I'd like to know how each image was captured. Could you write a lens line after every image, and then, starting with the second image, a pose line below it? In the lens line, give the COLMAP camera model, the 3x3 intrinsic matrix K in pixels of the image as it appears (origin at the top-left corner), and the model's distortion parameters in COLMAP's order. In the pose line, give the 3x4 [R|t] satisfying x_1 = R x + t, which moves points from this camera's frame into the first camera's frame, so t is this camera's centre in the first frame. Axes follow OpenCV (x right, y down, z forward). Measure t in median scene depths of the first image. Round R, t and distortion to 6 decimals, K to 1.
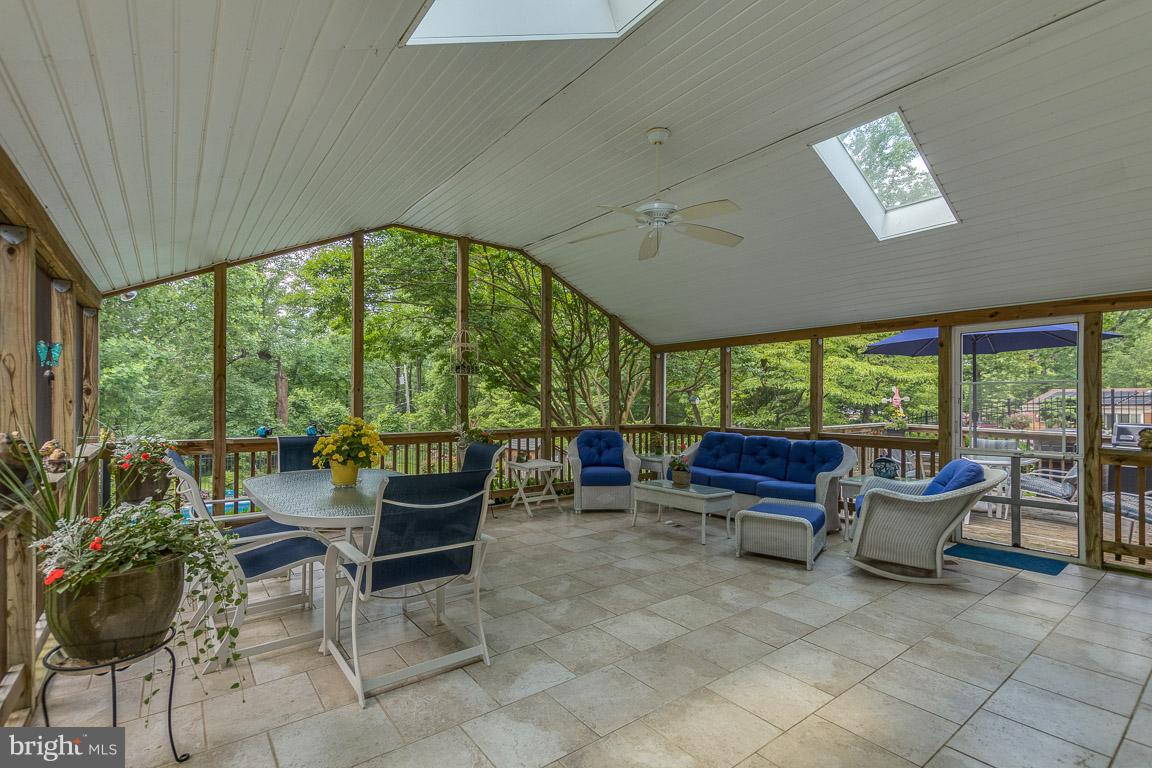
lens RADIAL K [[526.5, 0, 576.0], [0, 526.5, 384.0], [0, 0, 1]] dist [0.000307, 0.000020]
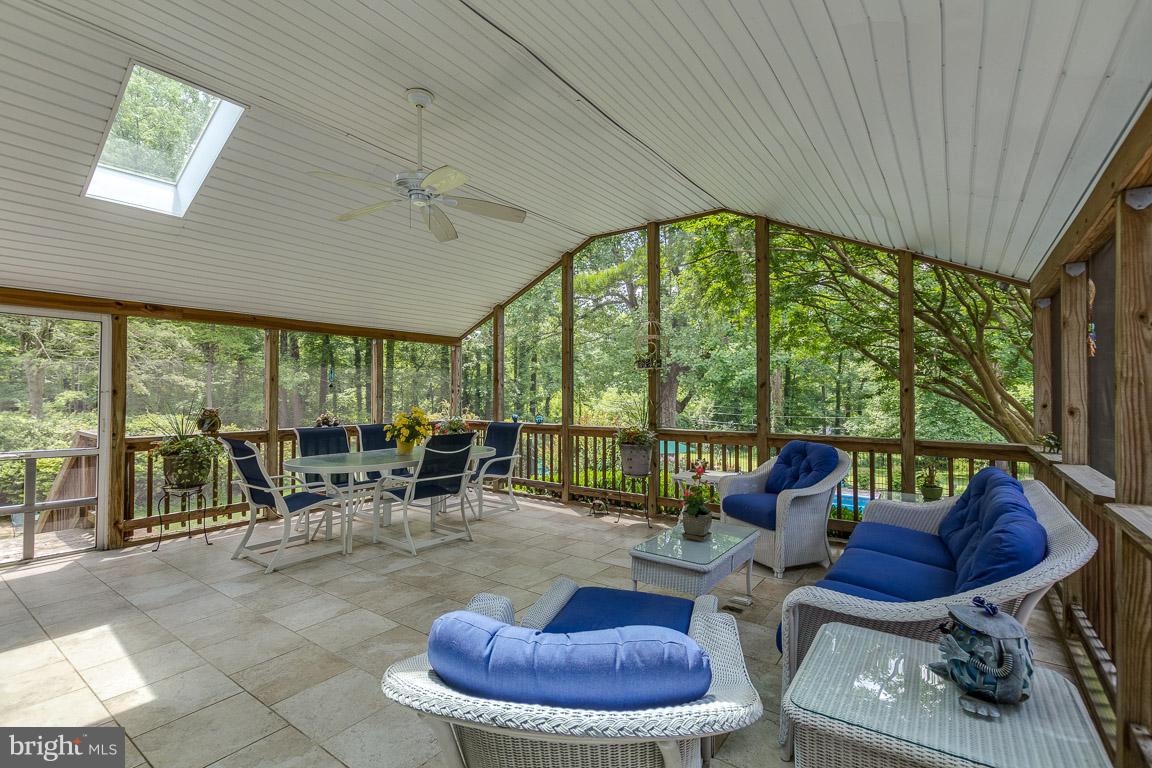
lens RADIAL K [[528.4, 0, 576.0], [0, 528.4, 384.0], [0, 0, 1]] dist [-0.001468, -0.000319]
pose [[0.287215, -0.018992, -0.957678, 1.153054], [0.029734, 0.999498, -0.010904, 0.030529], [0.957405, -0.025344, 0.287635, 1.074373]]
